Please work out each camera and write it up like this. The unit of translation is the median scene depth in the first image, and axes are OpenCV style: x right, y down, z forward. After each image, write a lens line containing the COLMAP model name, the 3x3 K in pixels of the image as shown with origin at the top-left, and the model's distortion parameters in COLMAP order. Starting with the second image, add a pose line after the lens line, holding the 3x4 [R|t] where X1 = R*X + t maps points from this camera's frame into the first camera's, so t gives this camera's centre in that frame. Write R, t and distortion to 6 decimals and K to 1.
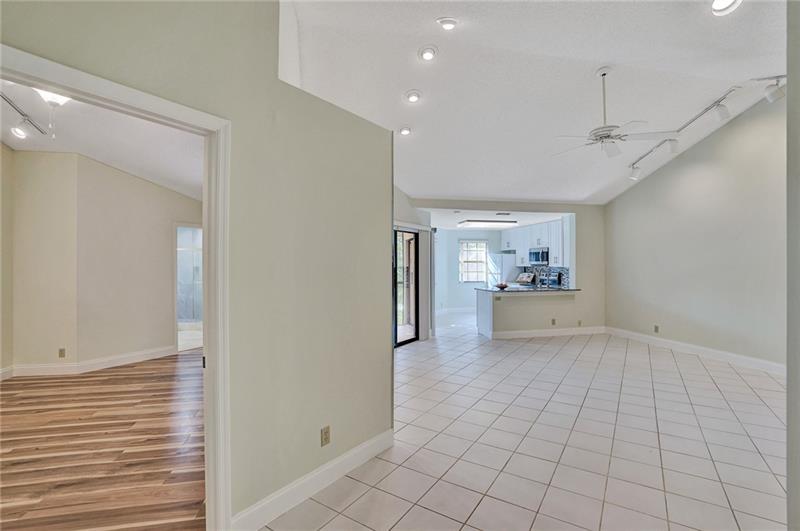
lens RADIAL K [[372.0, 0, 396.5], [0, 372.0, 264.5], [0, 0, 1]] dist [-0.073100, 0.028424]
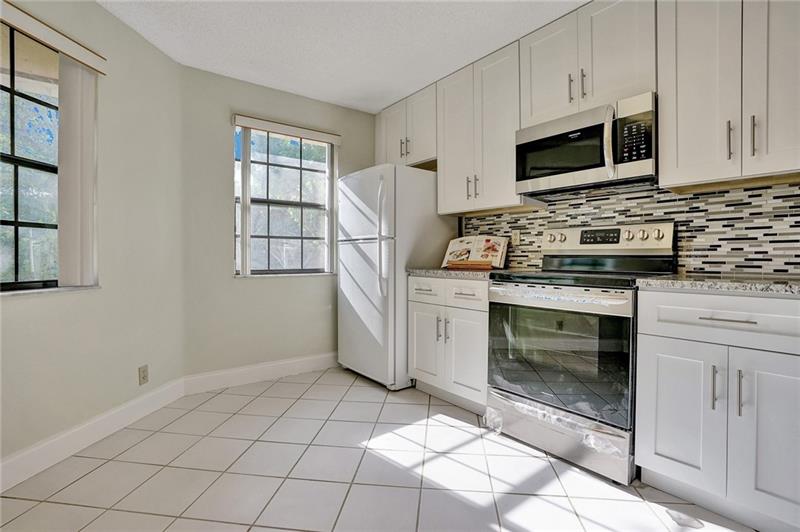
lens RADIAL K [[376.0, 0, 385.8], [0, 376.0, 260.4], [0, 0, 1]] dist [-0.074989, 0.027655]
pose [[0.912939, -0.002852, 0.408087, 0.225642], [-0.001177, 0.999953, 0.009623, 0.050407], [-0.408095, -0.009266, 0.912892, 1.005312]]
